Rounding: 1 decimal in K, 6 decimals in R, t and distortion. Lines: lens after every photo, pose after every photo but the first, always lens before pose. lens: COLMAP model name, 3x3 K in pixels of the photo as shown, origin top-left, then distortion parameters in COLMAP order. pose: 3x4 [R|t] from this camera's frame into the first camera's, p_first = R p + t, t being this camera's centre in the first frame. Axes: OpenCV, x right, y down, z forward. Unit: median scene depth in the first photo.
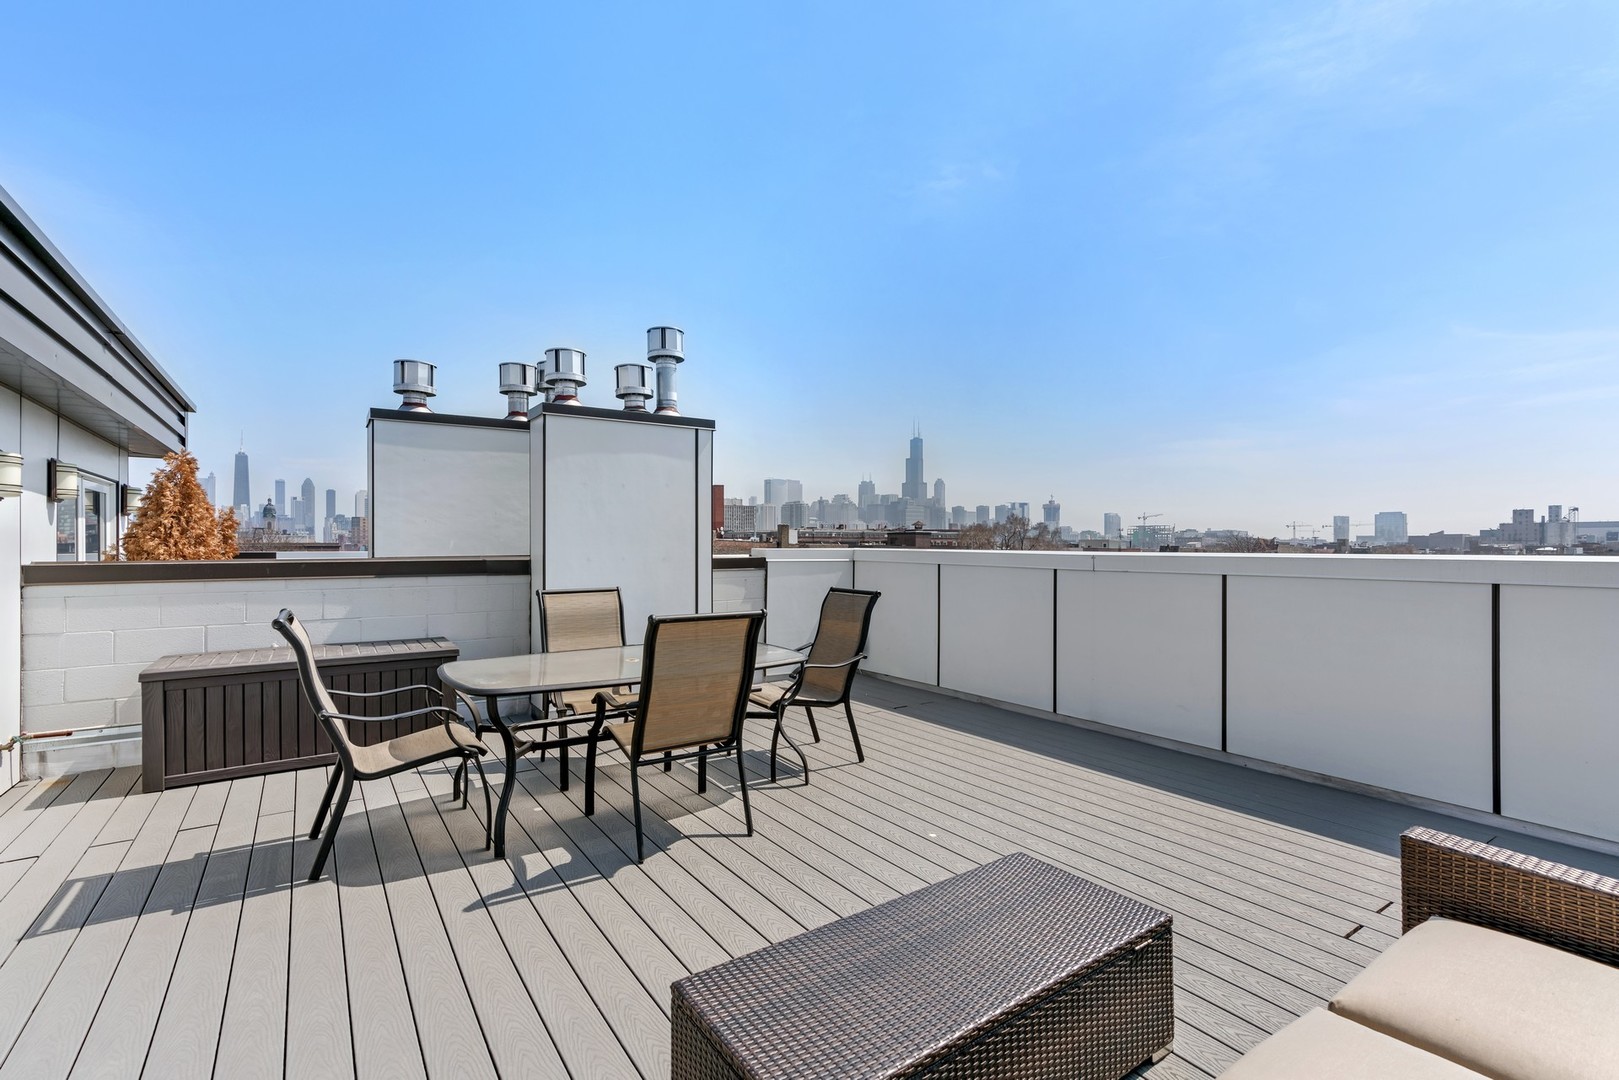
lens RADIAL K [[726.7, 0, 810.6], [0, 726.7, 549.7], [0, 0, 1]] dist [0.009384, 0.000212]
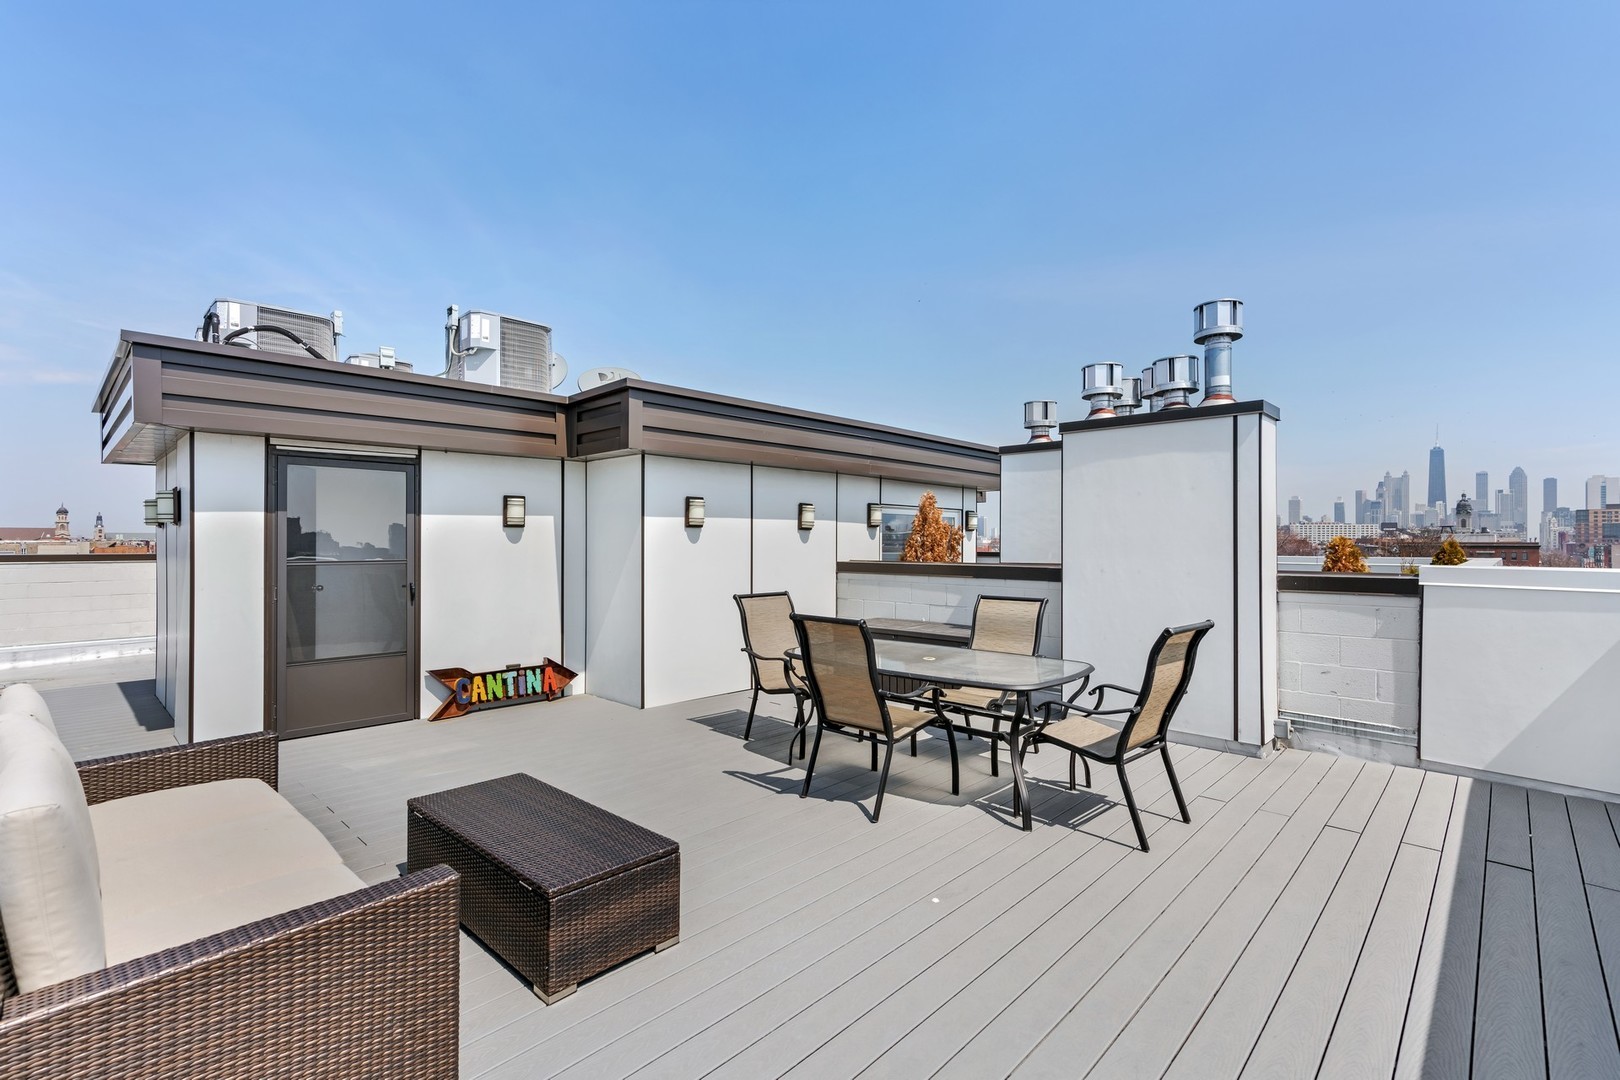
lens RADIAL K [[739.8, 0, 814.0], [0, 739.8, 543.5], [0, 0, 1]] dist [-0.003617, 0.000487]
pose [[0.205399, 0.003531, -0.978672, 0.620718], [-0.010178, 0.999947, 0.001472, -0.022054], [0.978625, 0.009659, 0.205424, 0.414455]]
